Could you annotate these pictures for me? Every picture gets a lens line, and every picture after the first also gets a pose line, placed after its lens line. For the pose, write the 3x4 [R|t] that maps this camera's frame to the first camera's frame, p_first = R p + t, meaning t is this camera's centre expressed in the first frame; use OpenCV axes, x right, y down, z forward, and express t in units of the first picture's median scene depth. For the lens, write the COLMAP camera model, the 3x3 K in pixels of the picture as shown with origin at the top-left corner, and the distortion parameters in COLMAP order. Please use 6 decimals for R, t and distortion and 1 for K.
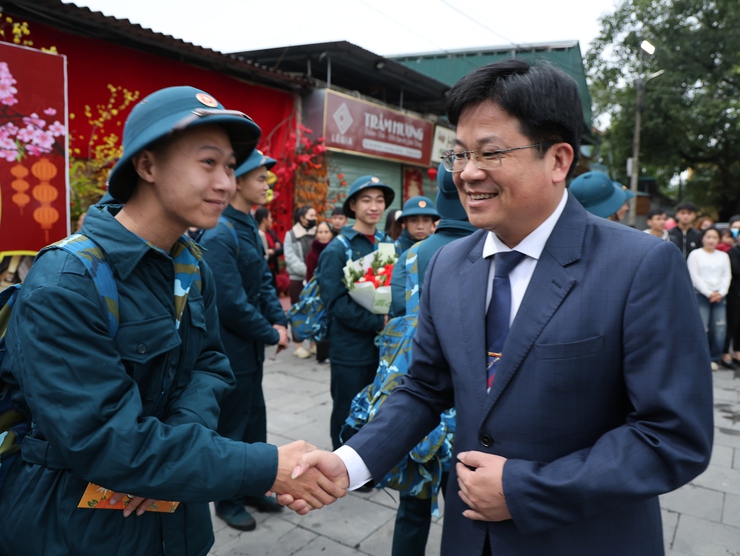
lens RADIAL K [[564.5, 0, 370.0], [0, 564.5, 278.0], [0, 0, 1]] dist [-0.104658, 0.070229]
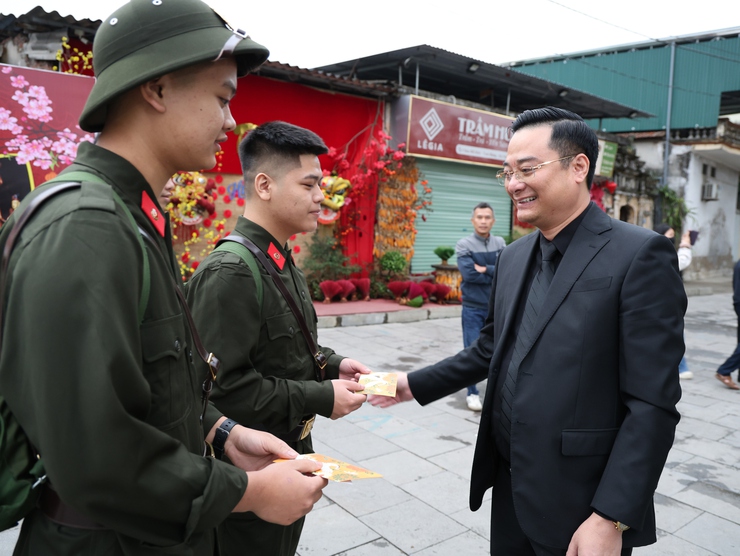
lens RADIAL K [[564.5, 0, 370.0], [0, 564.5, 278.0], [0, 0, 1]] dist [-0.104658, 0.070229]
pose [[0.947147, 0.045683, -0.317531, 0.179667], [-0.051182, 0.998649, -0.008991, -0.001890], [0.316691, 0.024767, 0.948205, 0.046689]]
